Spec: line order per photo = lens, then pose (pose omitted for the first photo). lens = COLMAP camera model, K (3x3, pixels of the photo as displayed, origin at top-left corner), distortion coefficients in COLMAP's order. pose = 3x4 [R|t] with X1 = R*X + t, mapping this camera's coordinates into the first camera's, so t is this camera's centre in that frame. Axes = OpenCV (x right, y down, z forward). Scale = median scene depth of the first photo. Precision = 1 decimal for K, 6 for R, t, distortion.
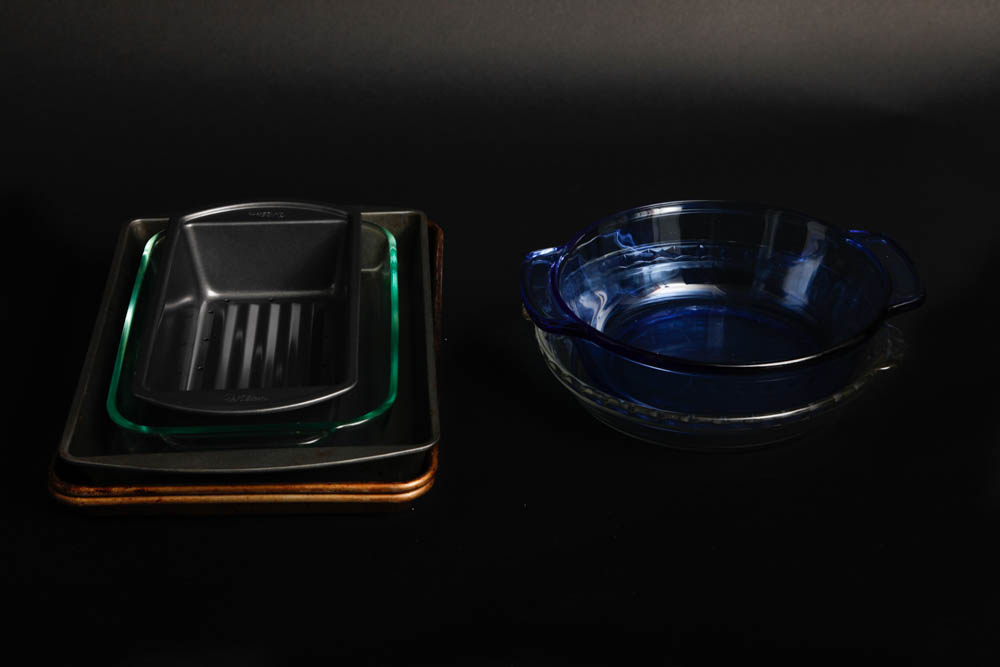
lens RADIAL K [[1783.3, 0, 500.0], [0, 1783.3, 333.5], [0, 0, 1]] dist [0.339891, 0.096541]
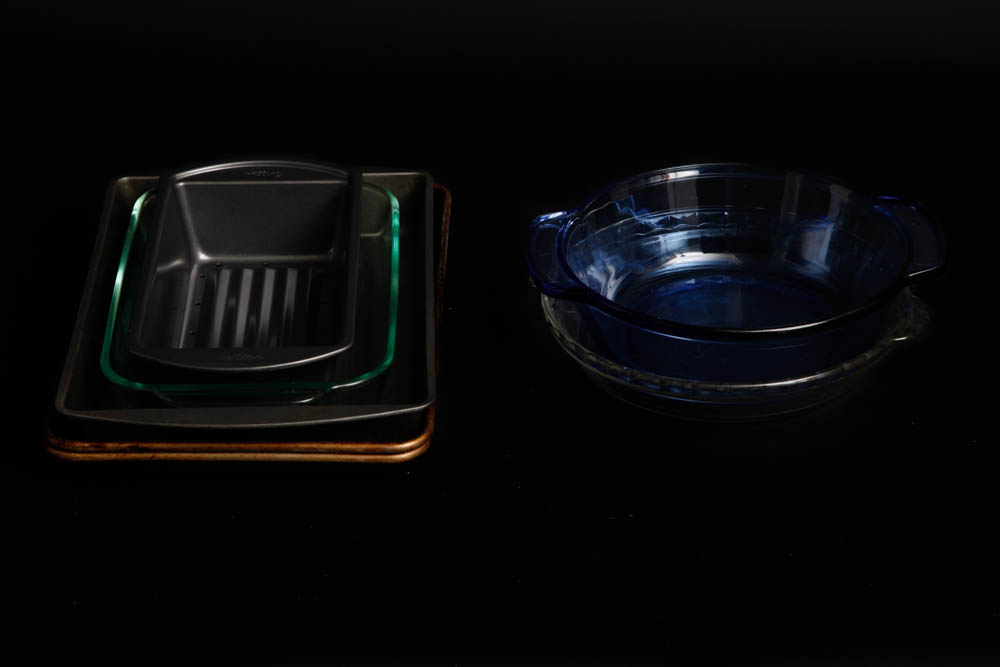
lens RADIAL K [[2618.6, 0, 500.0], [0, 2618.6, 333.5], [0, 0, 1]] dist [0.756413, -0.243939]
pose [[0.999377, 0.012607, -0.032958, 0.043878], [-0.013044, 0.999829, -0.013074, 0.035976], [0.032788, 0.013496, 0.999371, -0.401734]]
